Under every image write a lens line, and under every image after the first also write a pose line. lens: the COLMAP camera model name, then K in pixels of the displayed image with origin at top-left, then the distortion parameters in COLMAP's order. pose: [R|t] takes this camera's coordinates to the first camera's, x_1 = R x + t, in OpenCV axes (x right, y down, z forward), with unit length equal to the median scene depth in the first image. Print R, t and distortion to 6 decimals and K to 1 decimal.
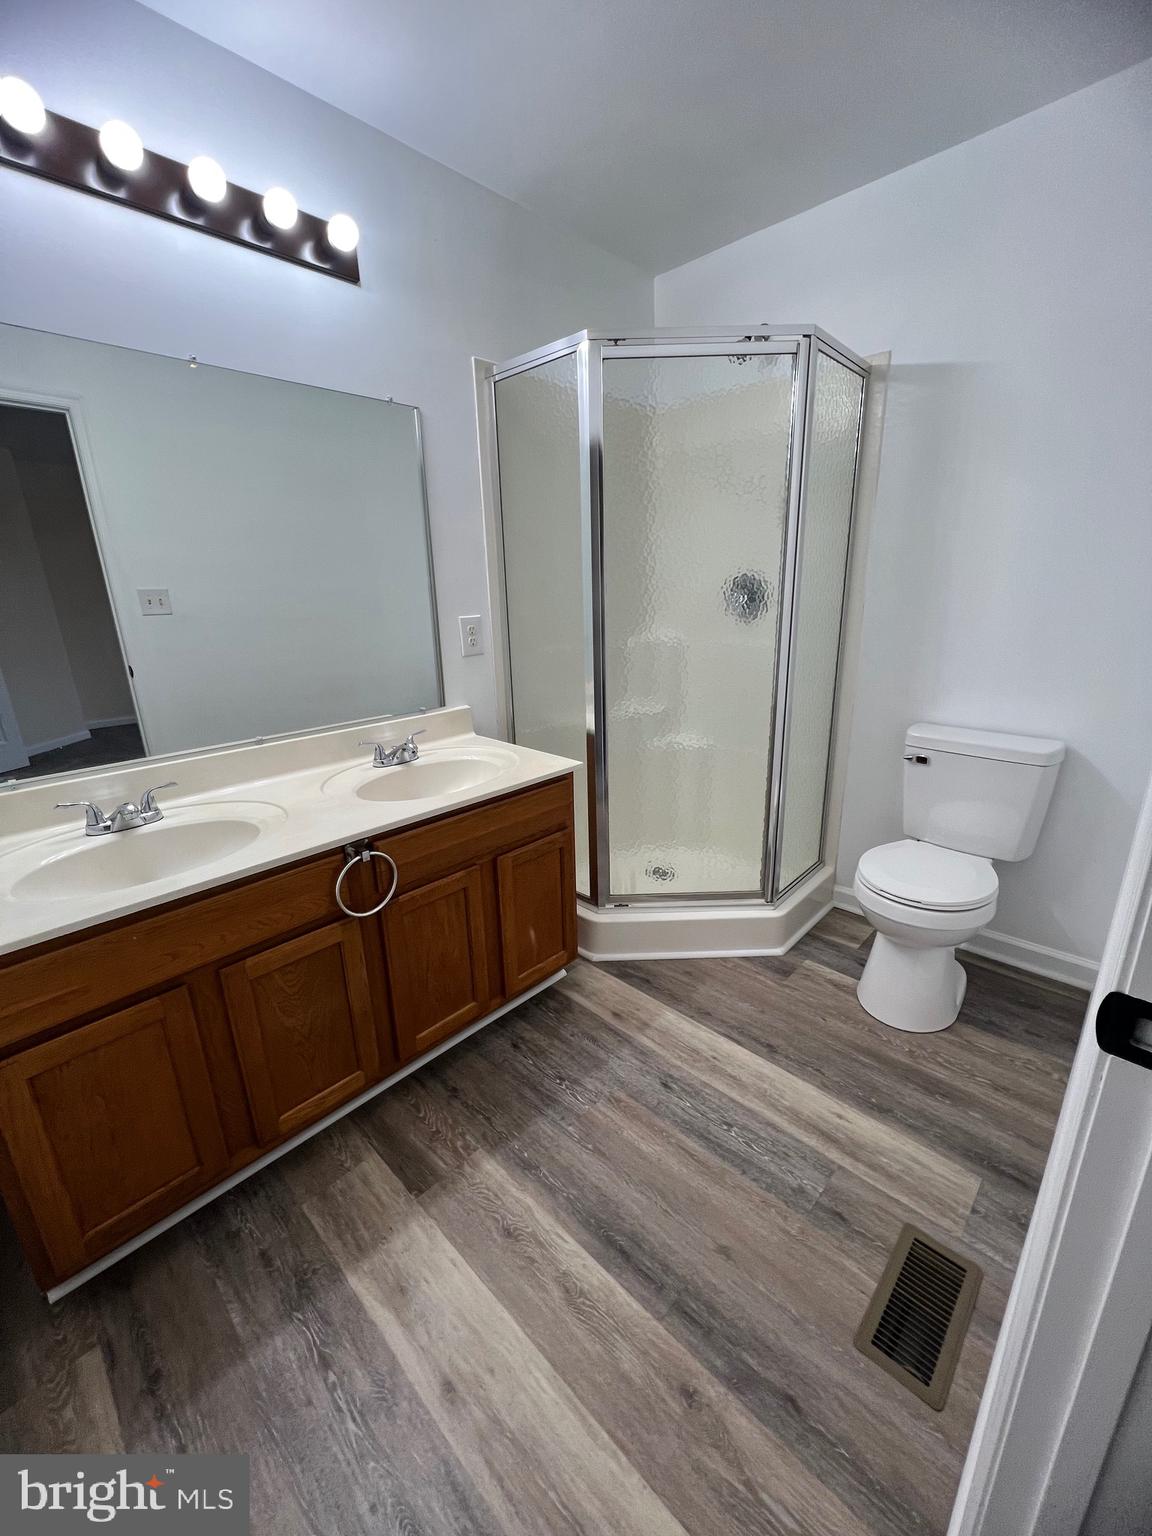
lens RADIAL K [[613.2, 0, 581.6], [0, 613.2, 763.6], [0, 0, 1]] dist [-0.000929, -0.000310]
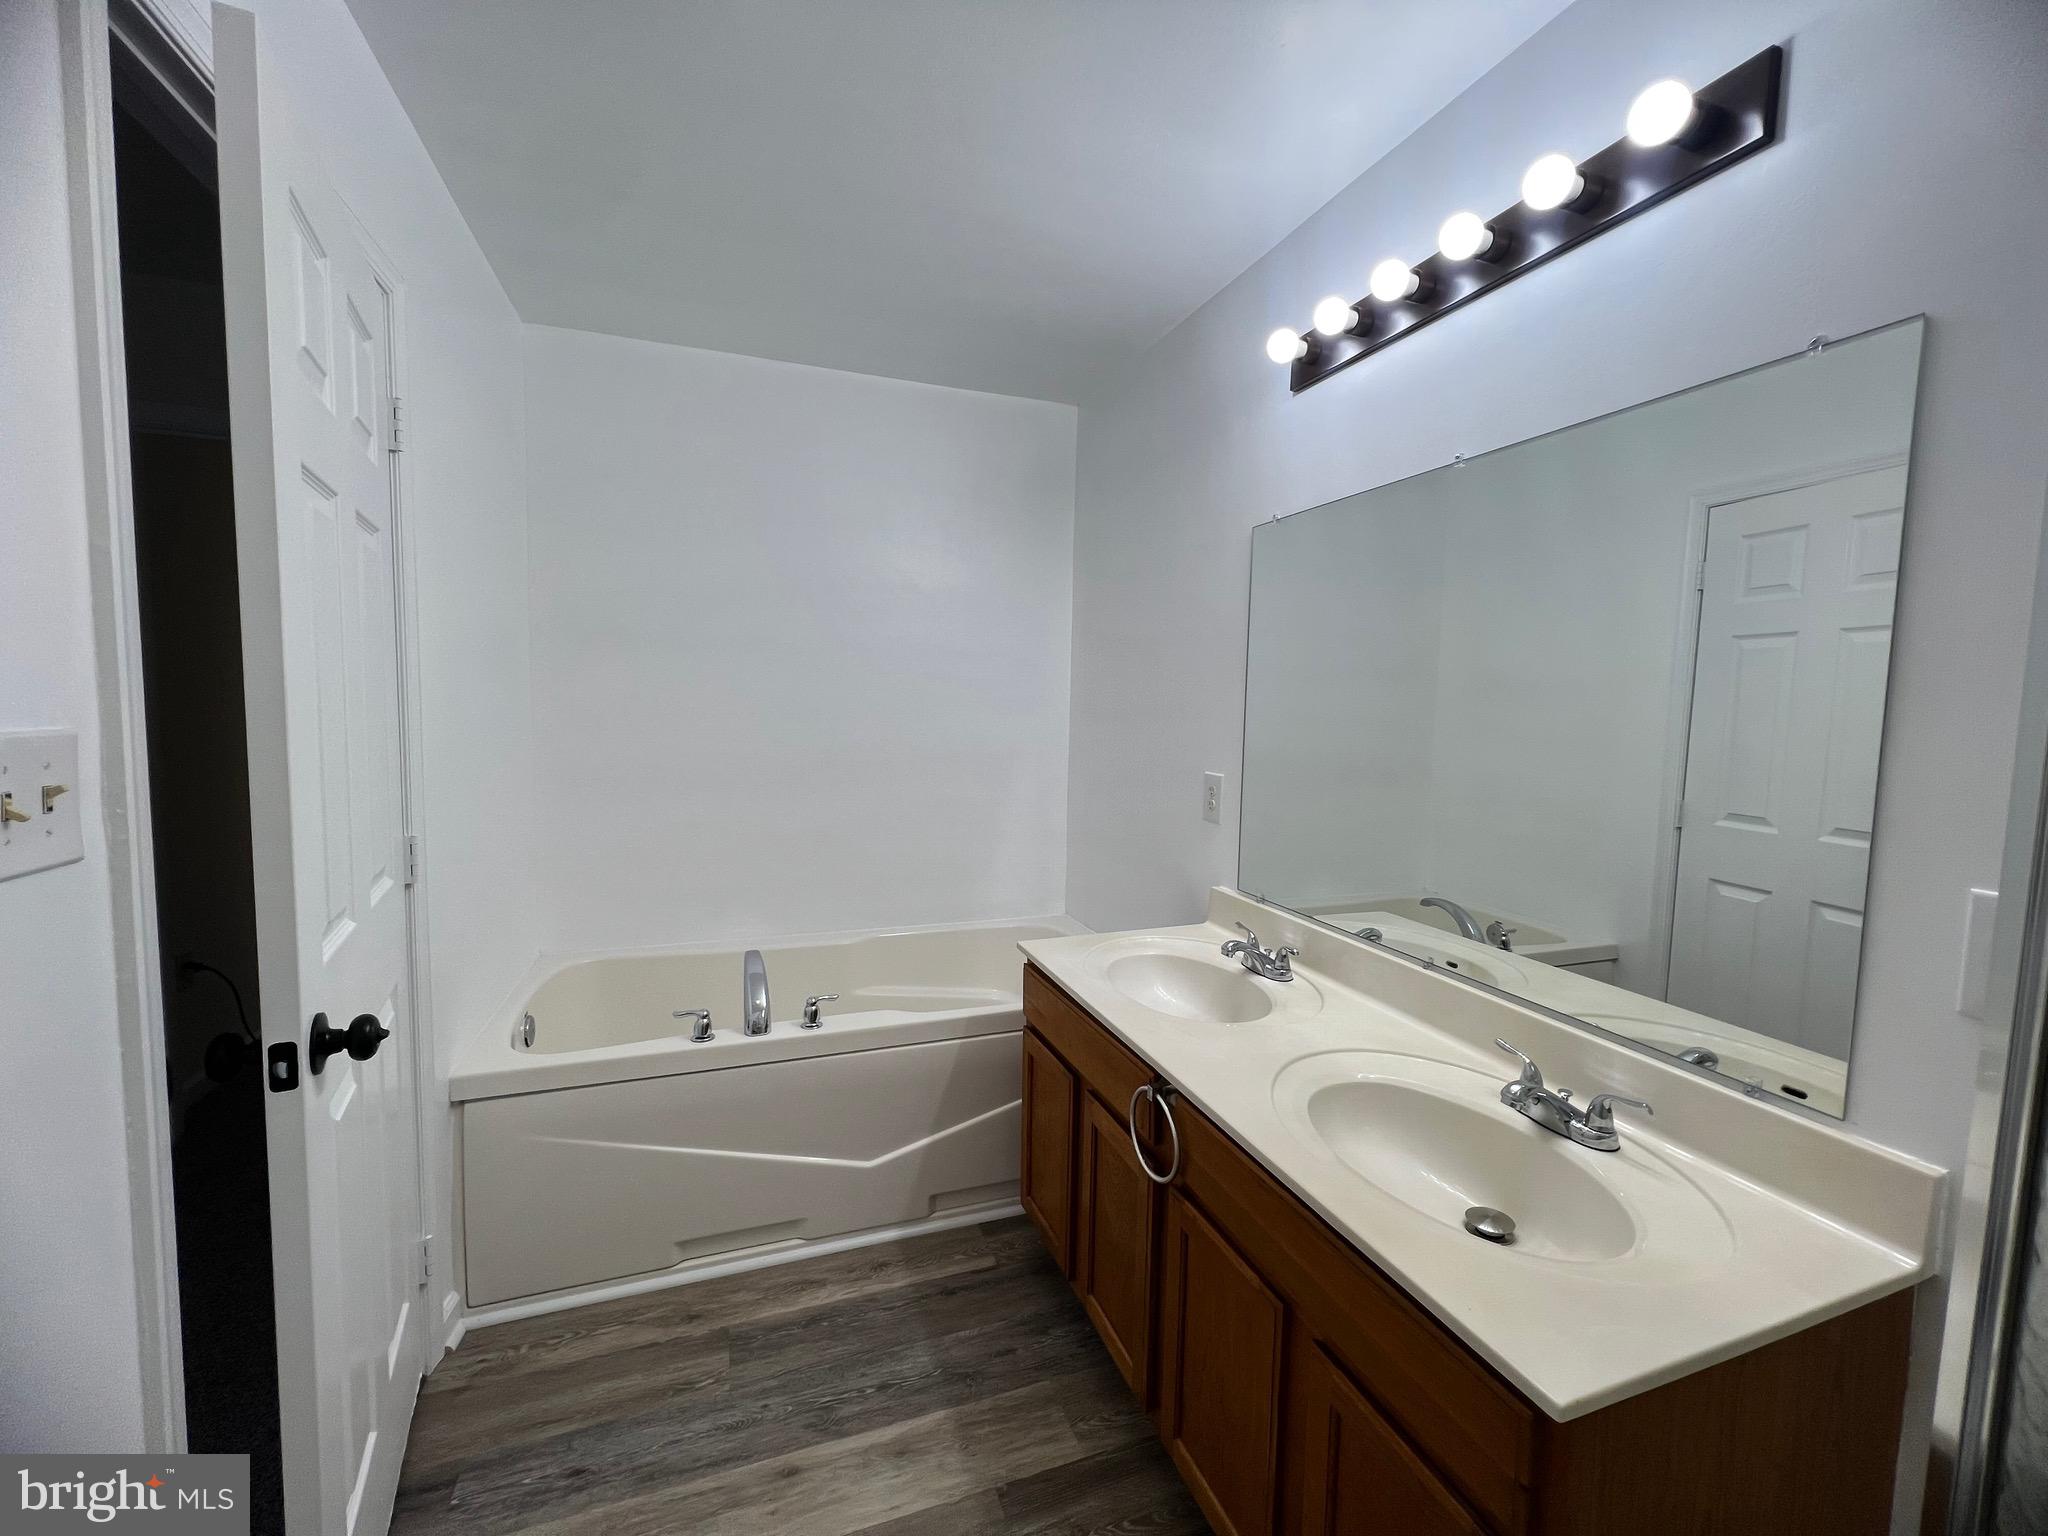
lens RADIAL K [[817.6, 0, 1012.3], [0, 817.6, 759.5], [0, 0, 1]] dist [-0.000929, -0.000310]
pose [[-0.444176, 0.086789, -0.891726, 0.636856], [-0.259466, 0.940185, 0.220748, -0.452660], [0.857546, 0.329423, -0.395089, 1.240631]]
